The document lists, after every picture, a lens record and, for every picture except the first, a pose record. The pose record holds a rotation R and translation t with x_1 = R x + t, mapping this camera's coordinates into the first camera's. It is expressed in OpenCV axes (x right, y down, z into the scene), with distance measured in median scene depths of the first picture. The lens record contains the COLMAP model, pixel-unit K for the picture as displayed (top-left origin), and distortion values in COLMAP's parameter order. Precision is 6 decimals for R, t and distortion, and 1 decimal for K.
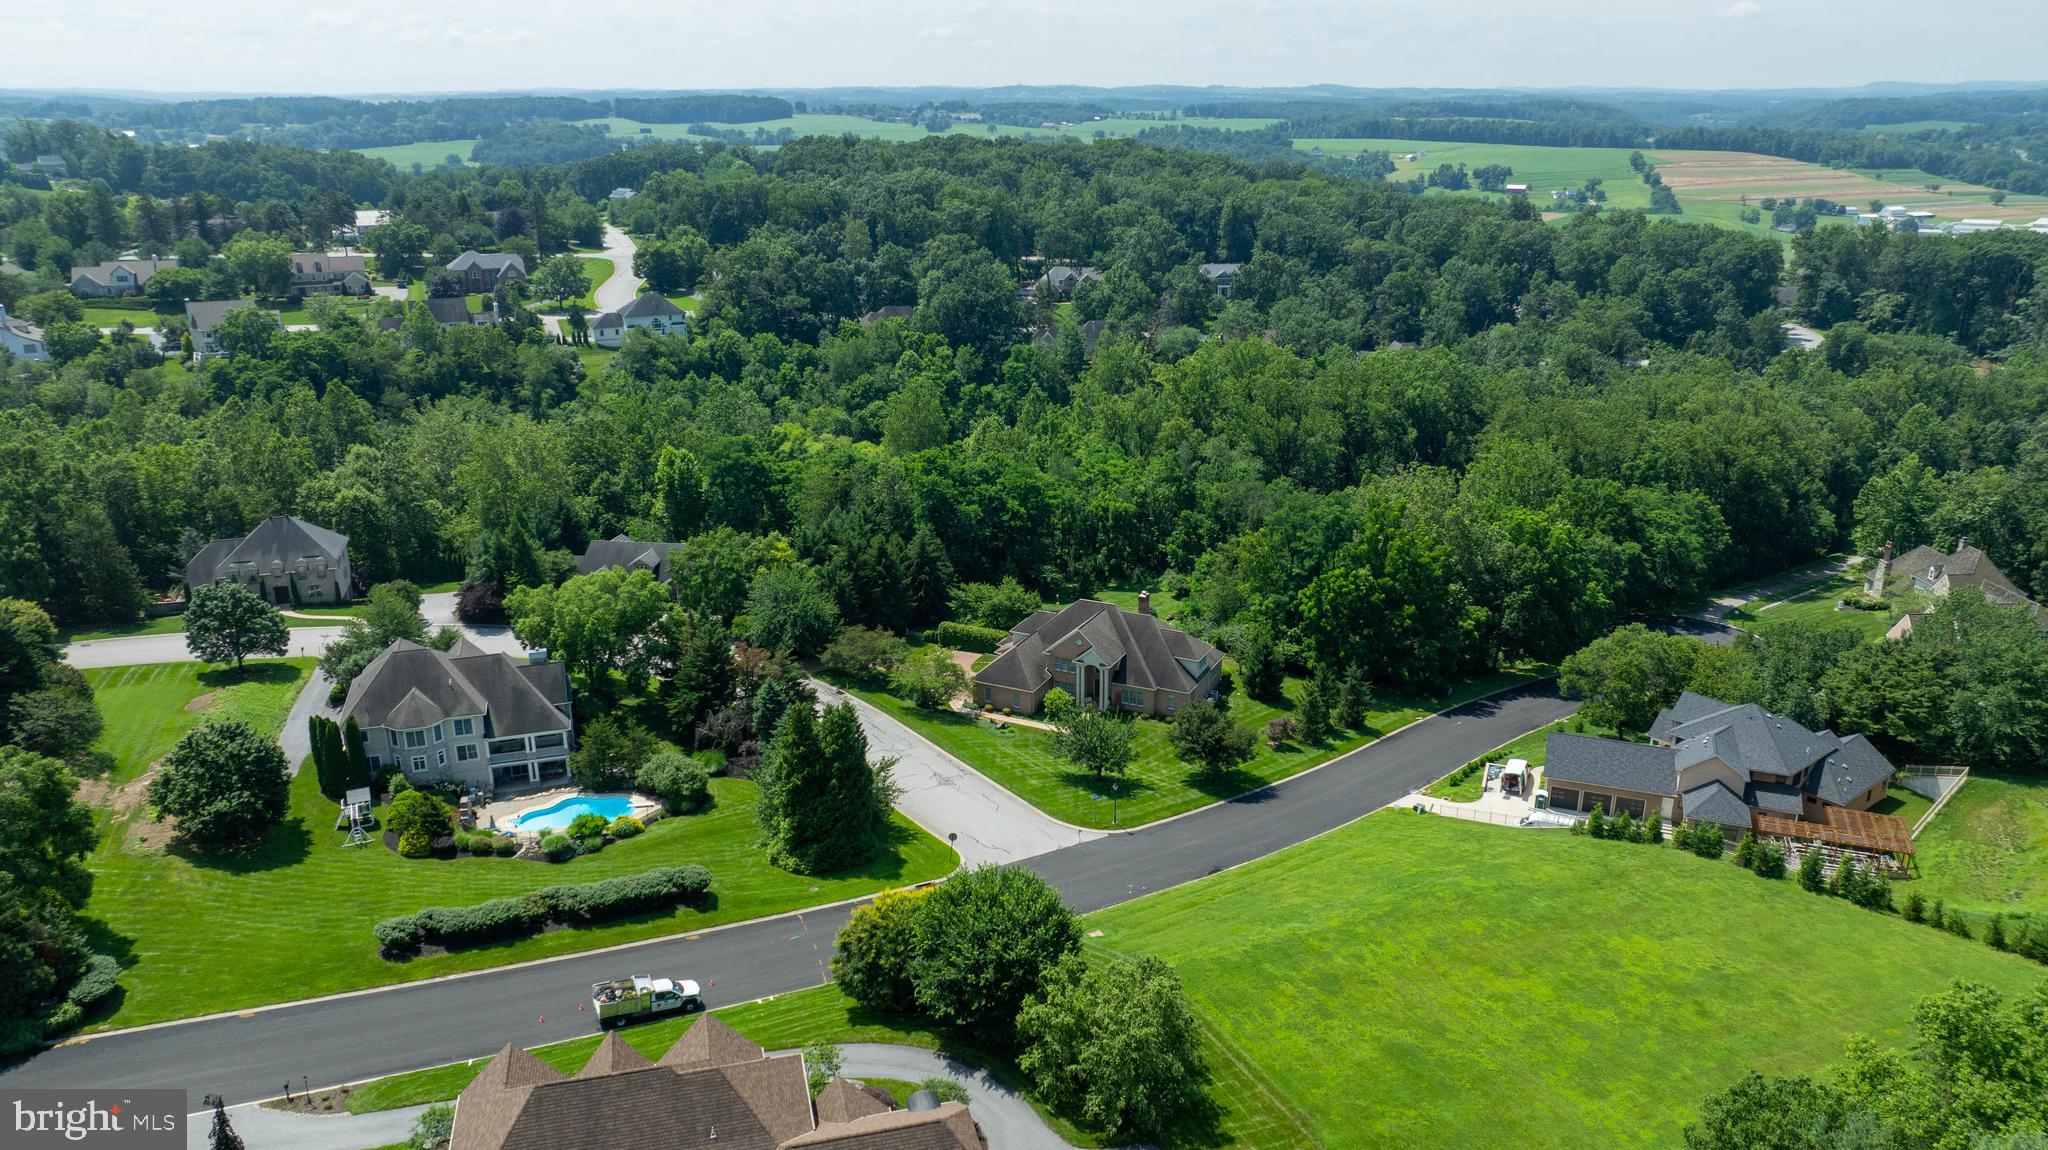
lens RADIAL K [[1439.1, 0, 1024.0], [0, 1439.1, 575.0], [0, 0, 1]] dist [-0.014974, -0.002950]
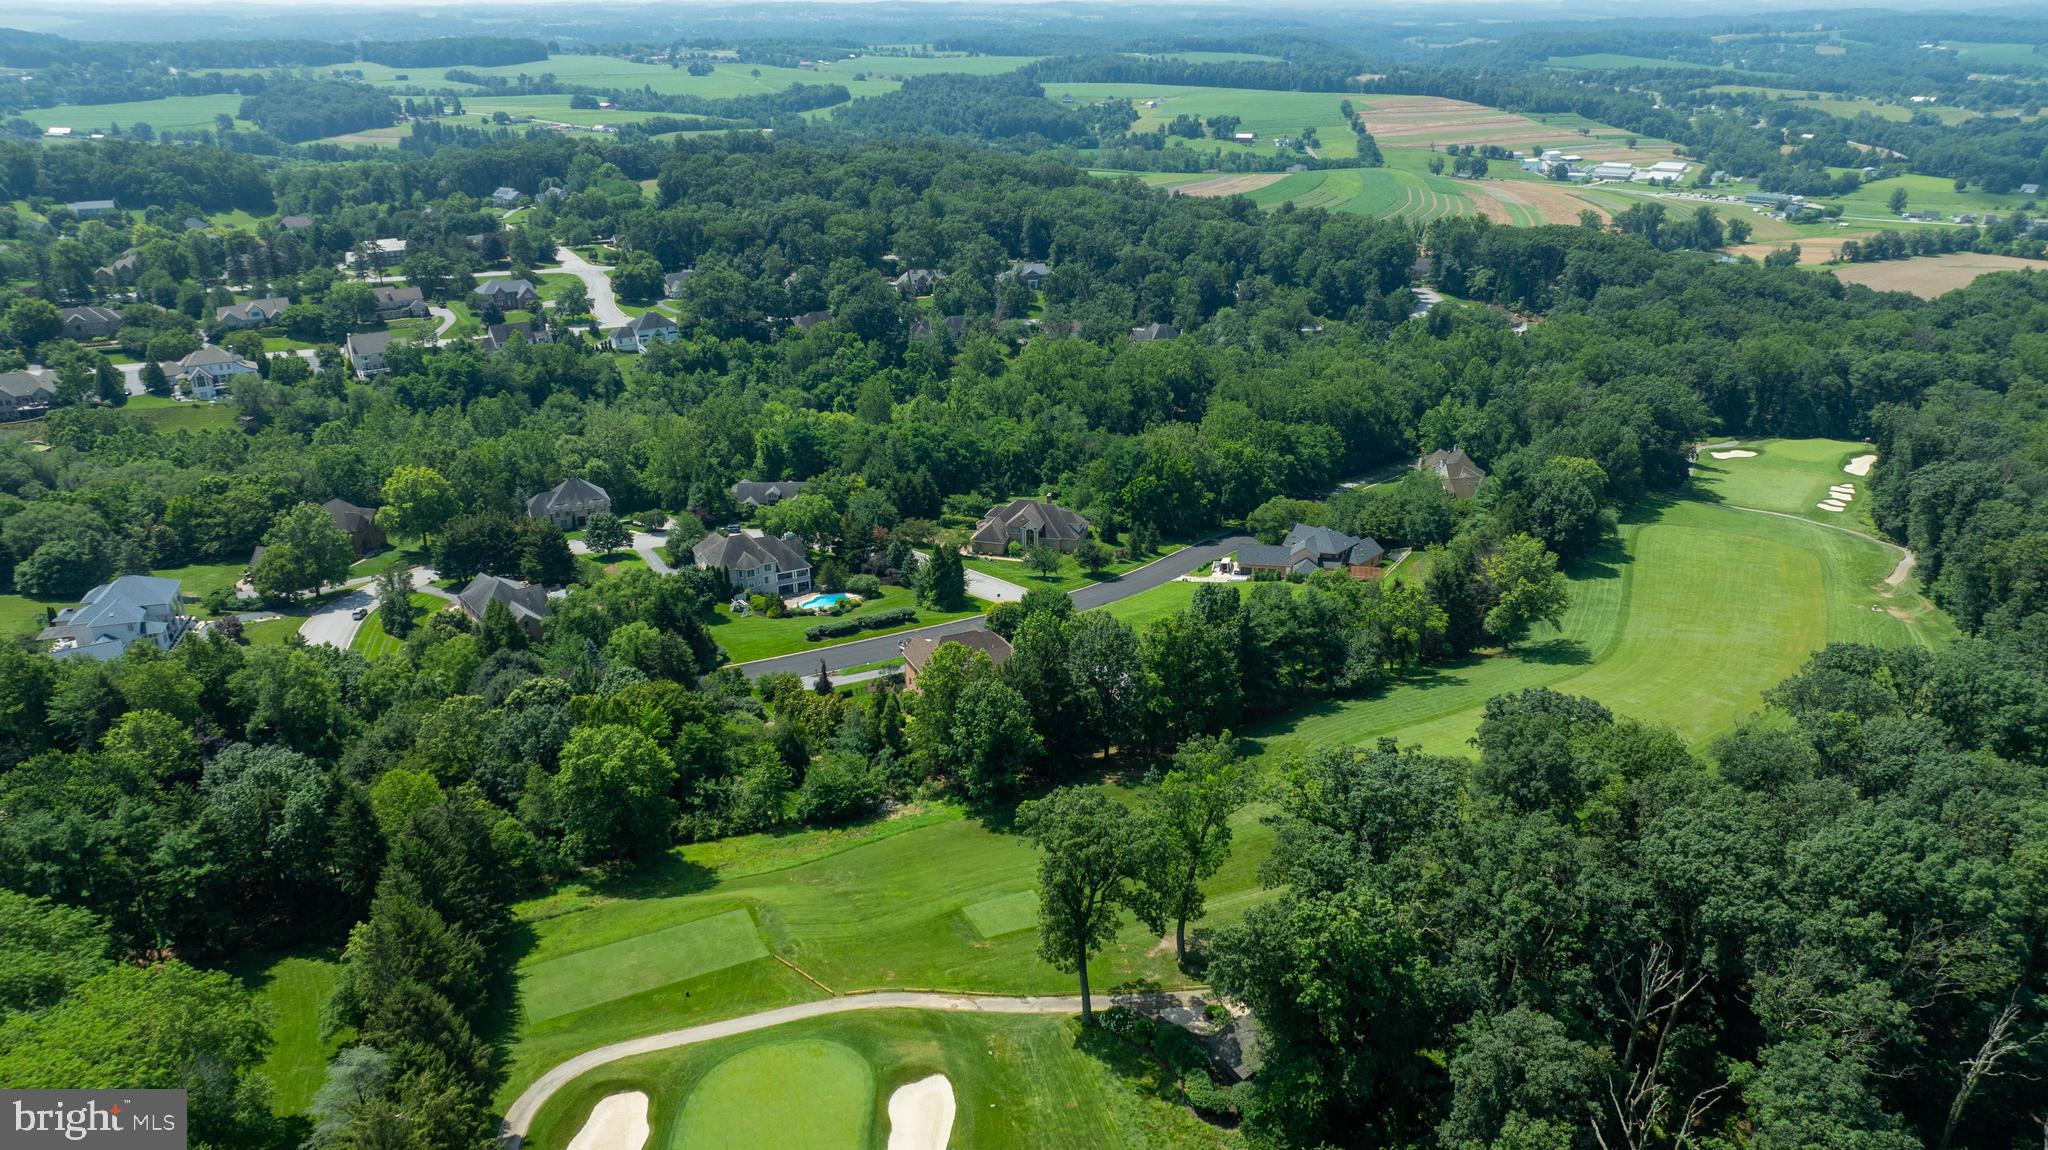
lens RADIAL K [[1439.1, 0, 1024.0], [0, 1439.1, 575.0], [0, 0, 1]] dist [-0.014974, -0.002950]
pose [[0.985366, -0.062577, 0.158551, -0.181791], [0.054138, 0.996905, 0.057000, 0.005792], [-0.161627, -0.047583, 0.985704, -0.649358]]
